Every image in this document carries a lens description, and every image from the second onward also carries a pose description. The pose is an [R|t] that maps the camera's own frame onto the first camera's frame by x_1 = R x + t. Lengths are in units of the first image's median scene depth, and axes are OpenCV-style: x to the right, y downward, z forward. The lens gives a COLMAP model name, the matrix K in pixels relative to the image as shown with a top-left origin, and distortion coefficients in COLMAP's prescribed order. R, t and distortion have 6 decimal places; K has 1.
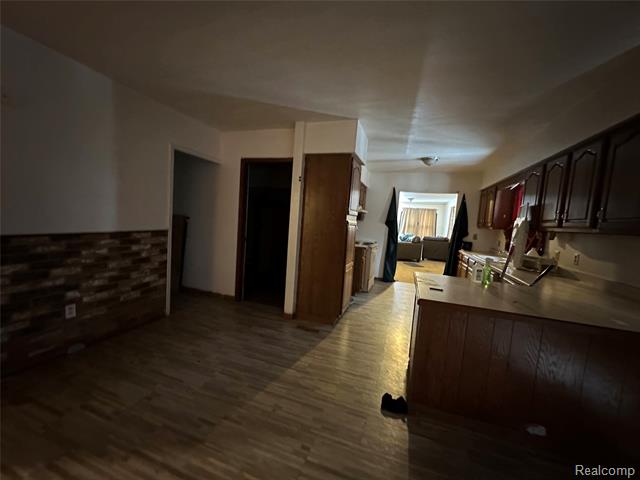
lens RADIAL K [[254.5, 0, 316.3], [0, 254.5, 241.2], [0, 0, 1]] dist [-0.003644, -0.000644]
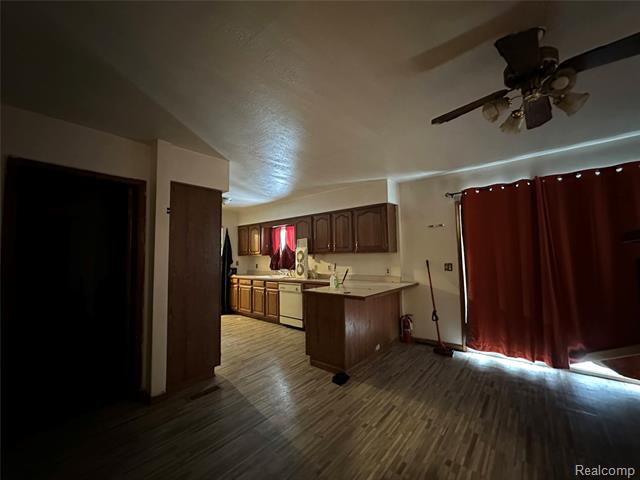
lens RADIAL K [[254.5, 0, 322.1], [0, 254.5, 237.6], [0, 0, 1]] dist [-0.003644, -0.000644]
pose [[0.352137, -0.008898, 0.935906, -0.691358], [0.123546, 0.991647, -0.037057, -0.079021], [-0.927758, 0.128677, 0.350295, 0.303750]]
